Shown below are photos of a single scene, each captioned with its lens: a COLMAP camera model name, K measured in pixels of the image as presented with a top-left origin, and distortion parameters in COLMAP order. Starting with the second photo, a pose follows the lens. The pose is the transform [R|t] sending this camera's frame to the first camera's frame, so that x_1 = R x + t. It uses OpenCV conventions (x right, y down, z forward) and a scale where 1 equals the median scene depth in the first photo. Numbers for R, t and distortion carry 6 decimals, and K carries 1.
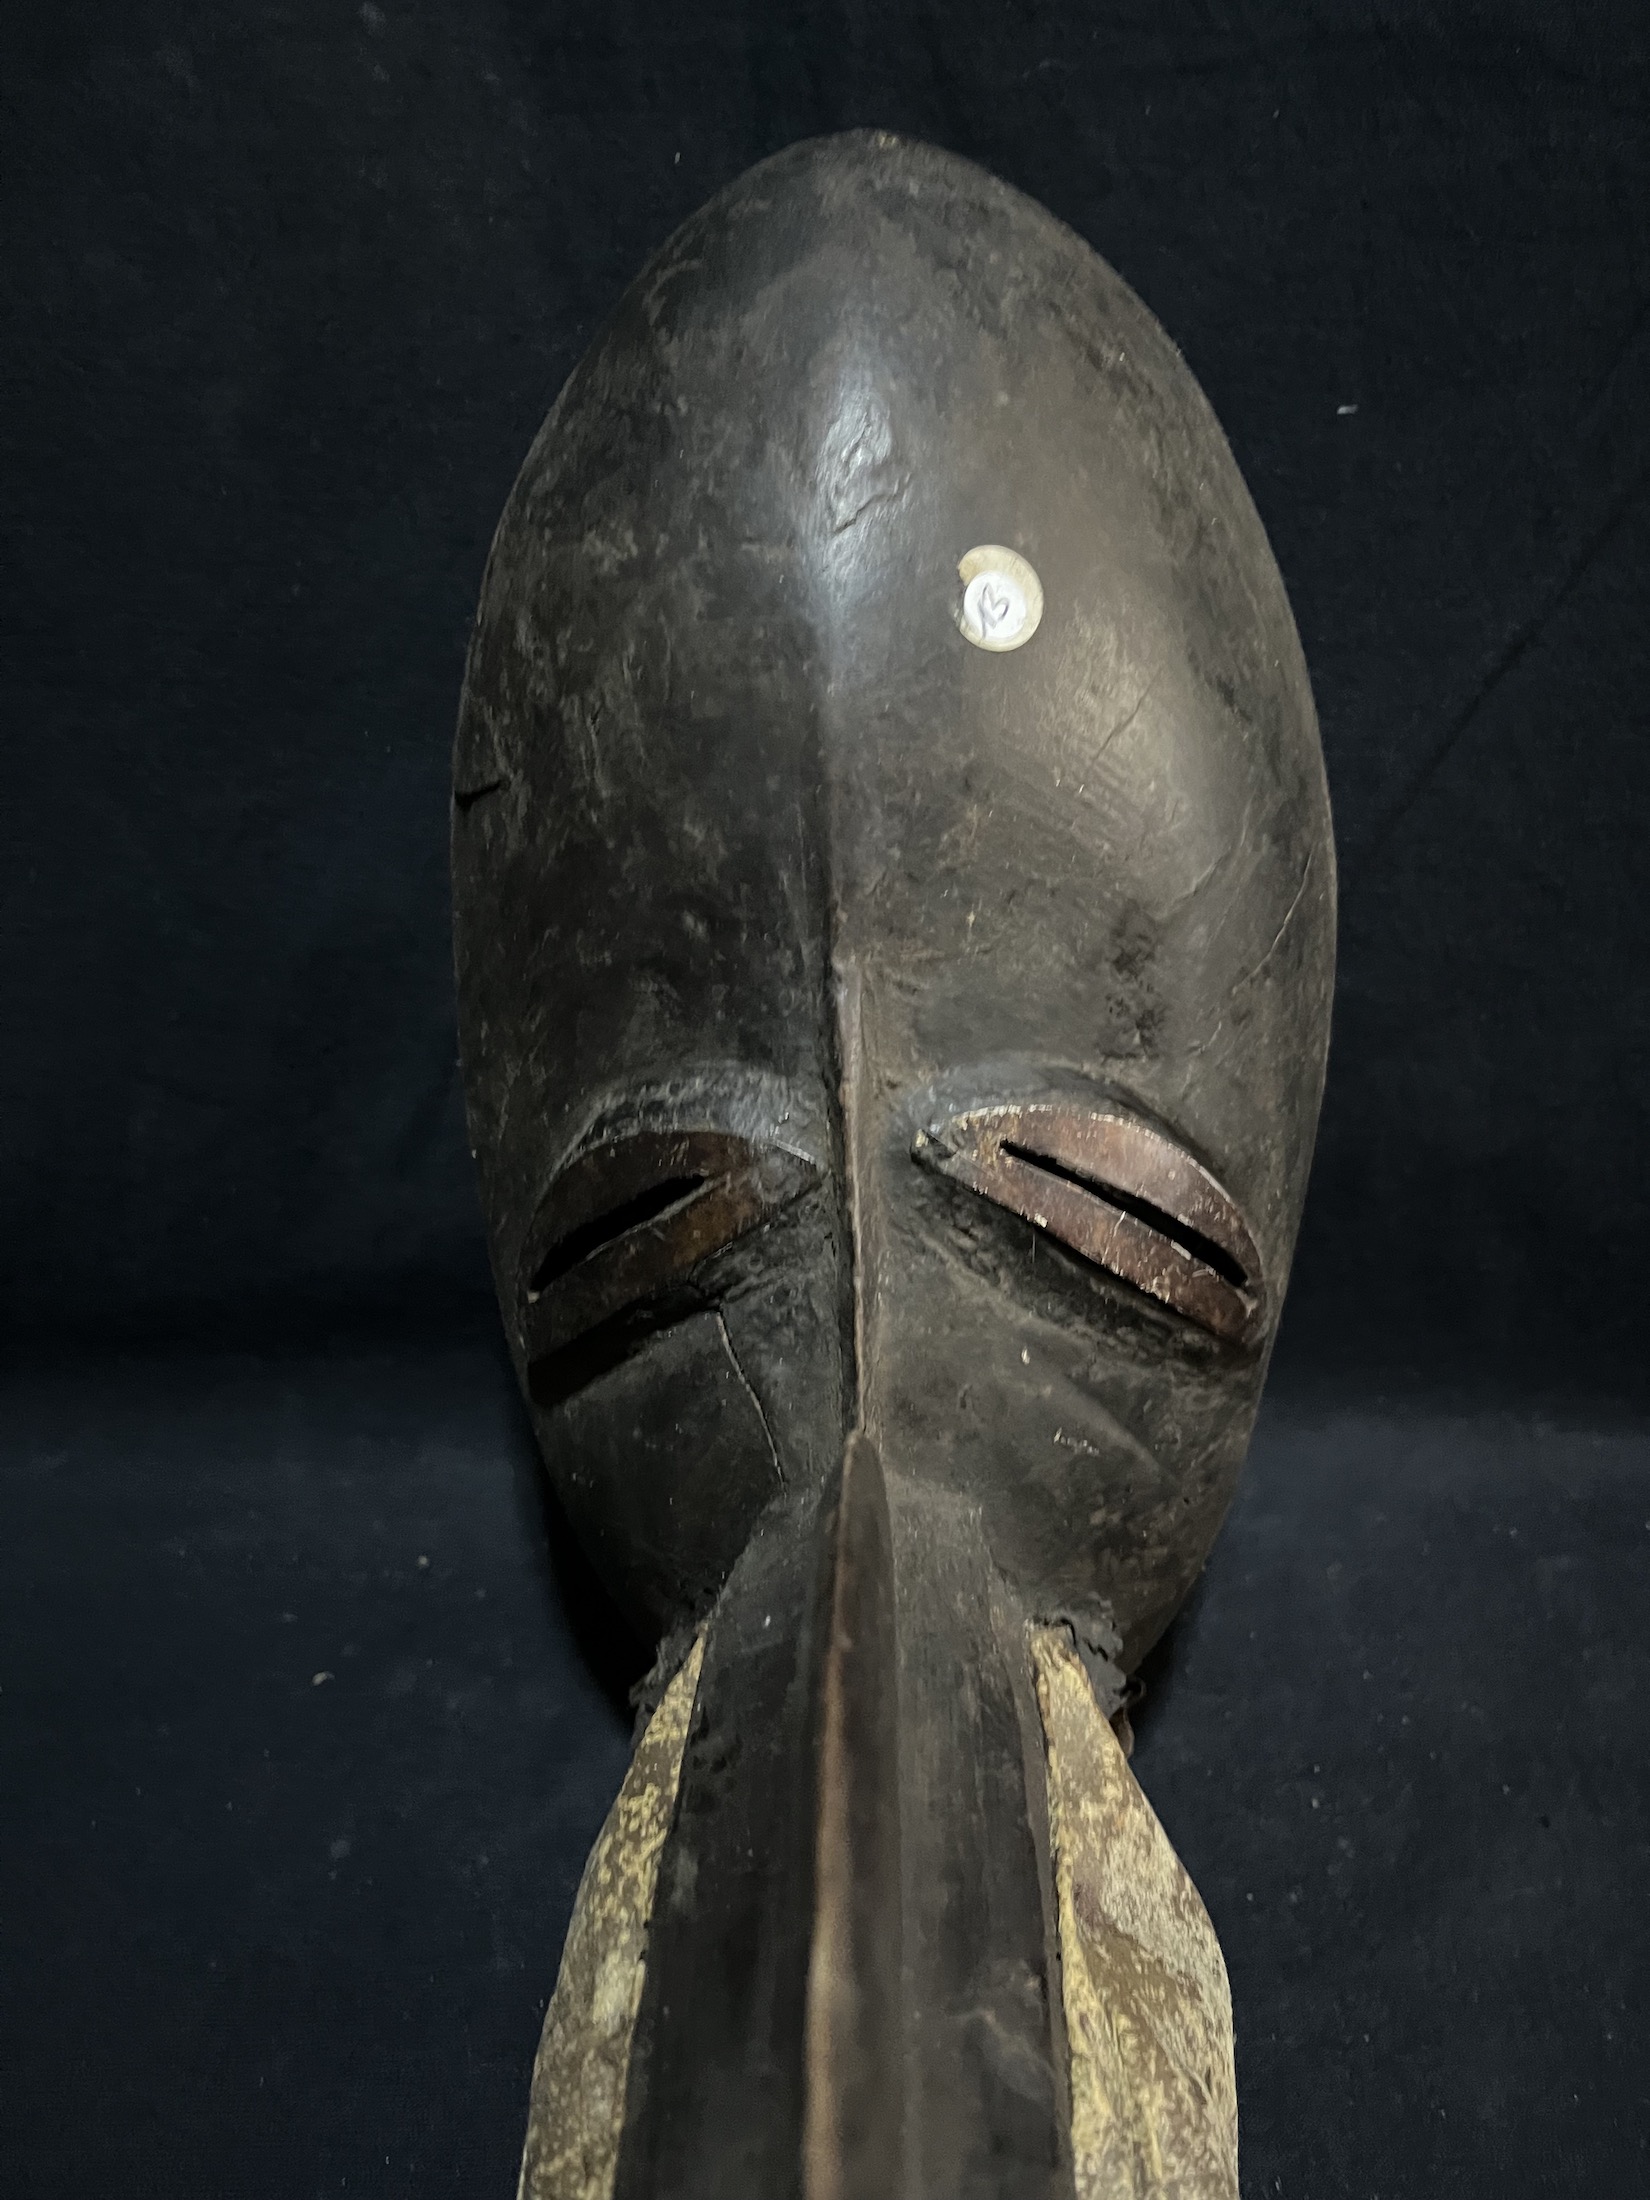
lens RADIAL K [[1698.5, 0, 896.6], [0, 1698.5, 1100.2], [0, 0, 1]] dist [0.062539, -0.004011]
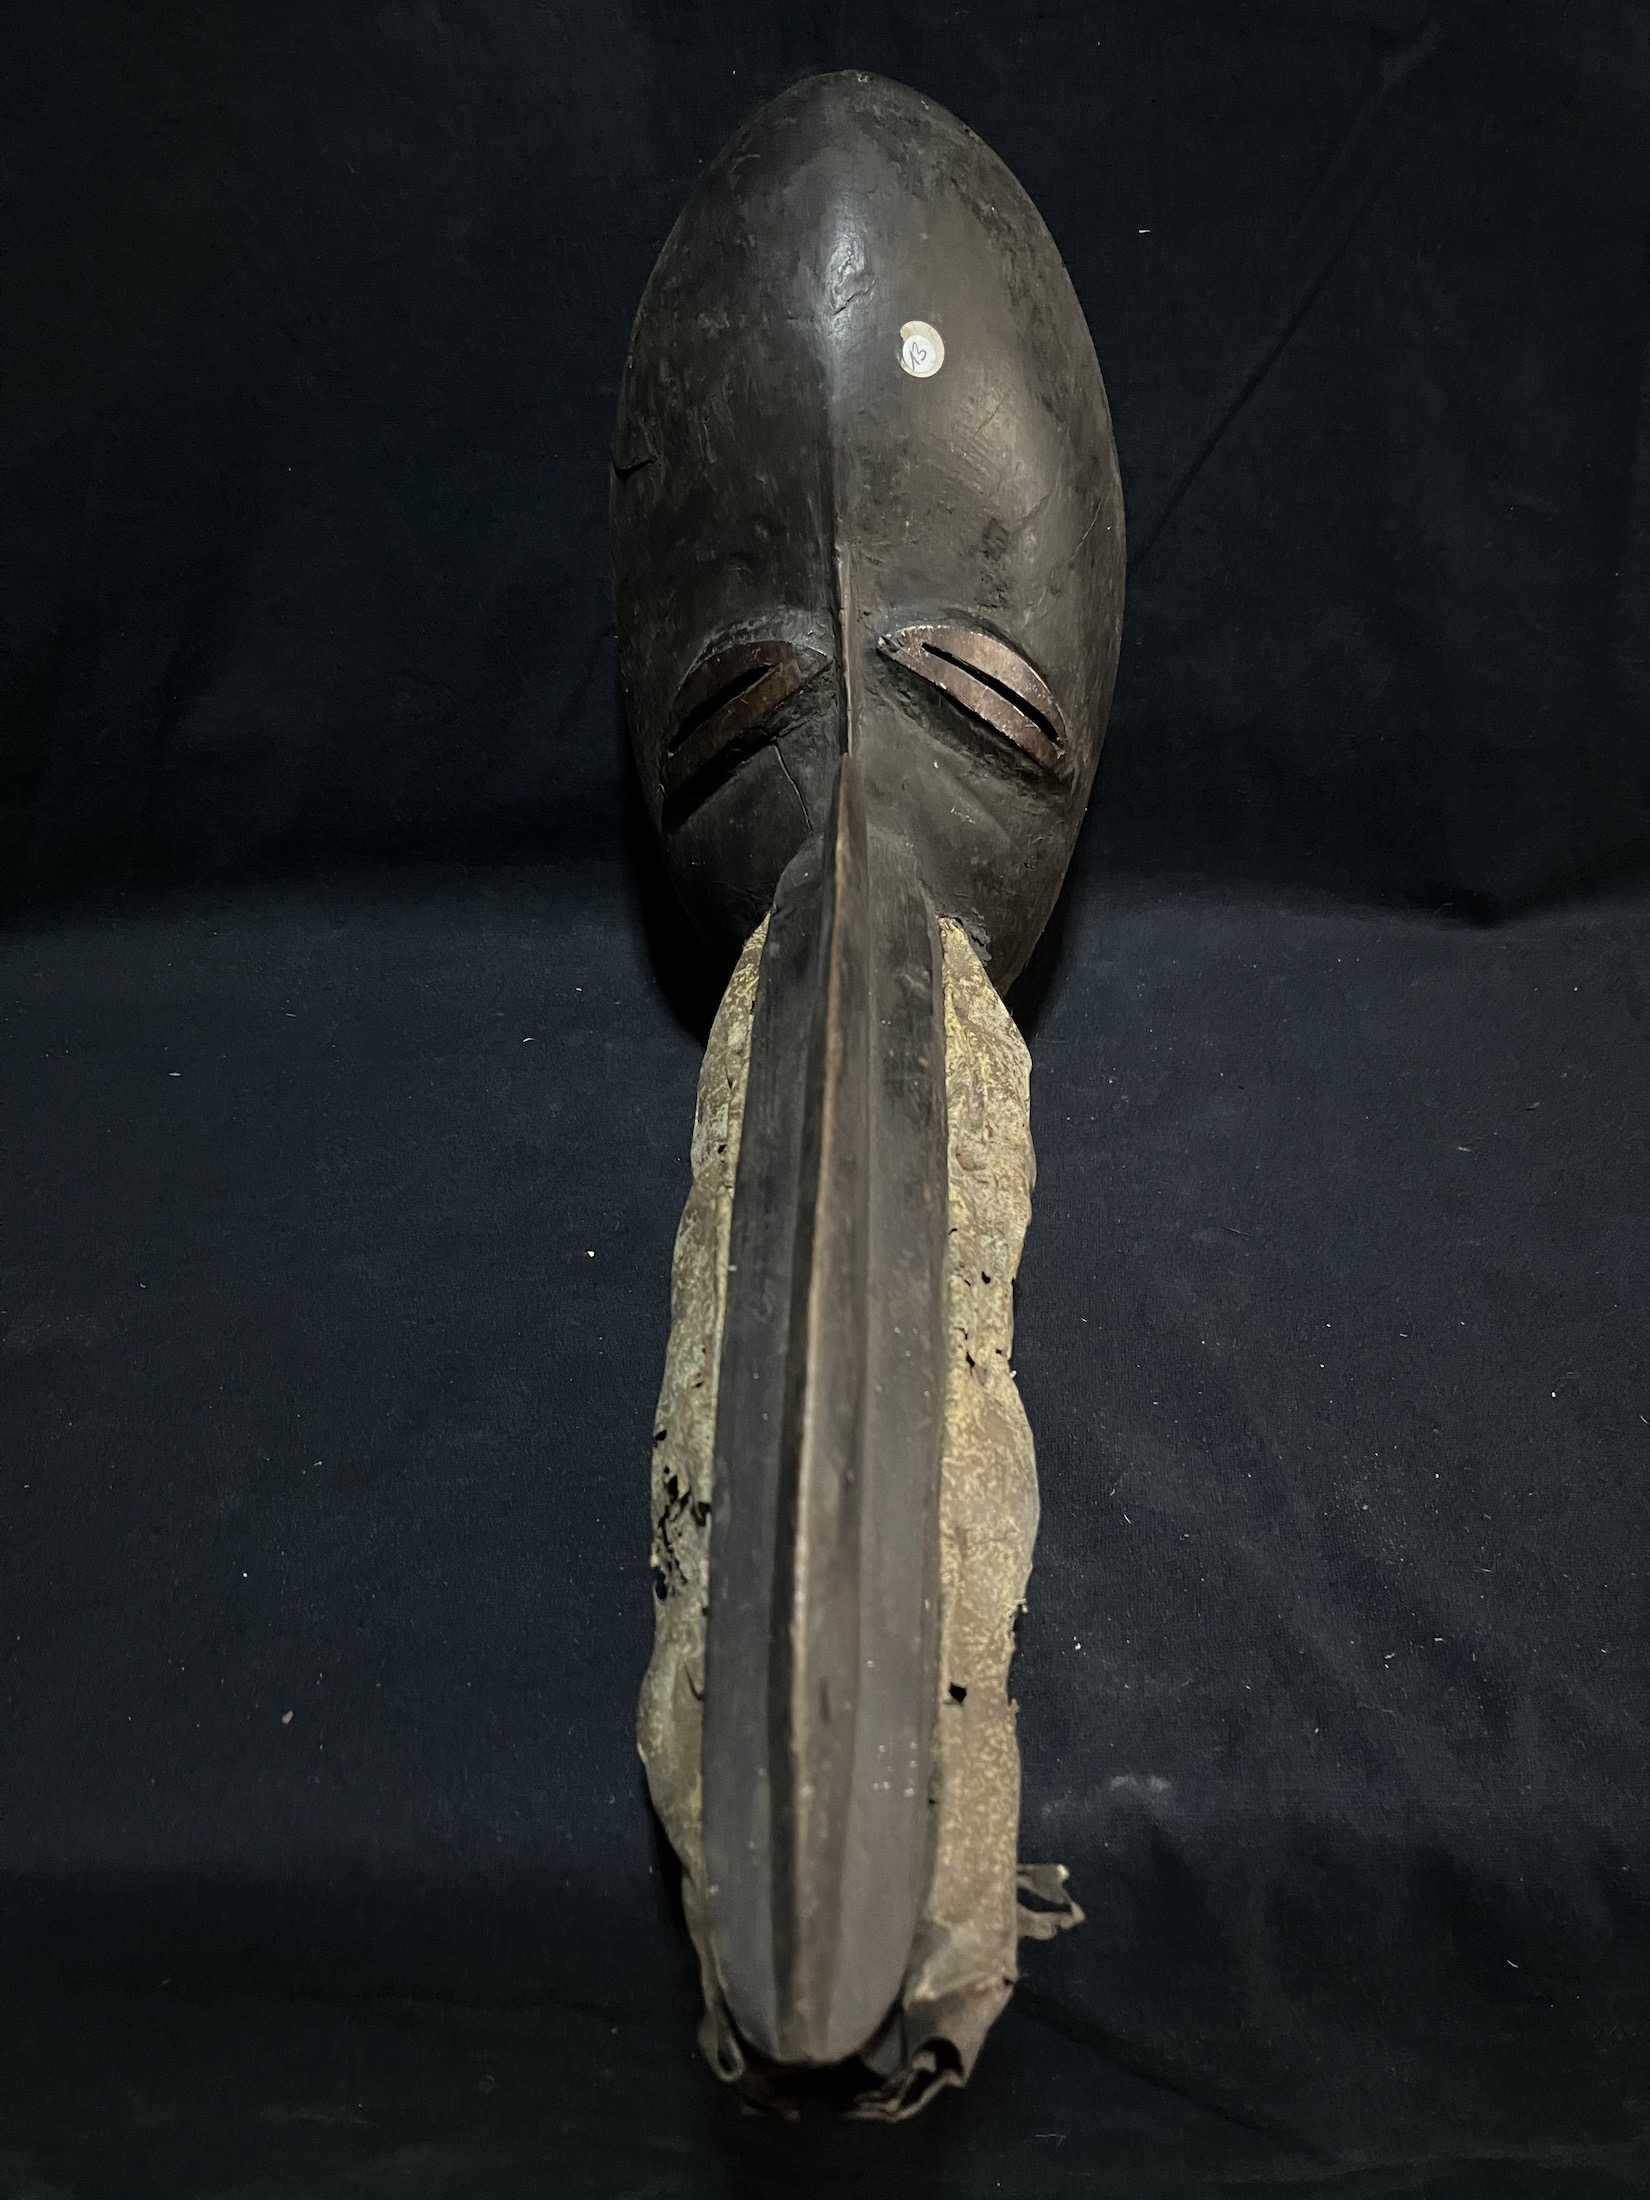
lens RADIAL K [[1679.2, 0, 866.3], [0, 1679.2, 1182.8], [0, 0, 1]] dist [-0.072164, 0.116872]
pose [[0.999979, -0.001595, -0.006275, 0.008120], [0.002620, 0.985975, 0.166871, 0.301062], [0.005921, -0.166883, 0.985959, -0.941721]]
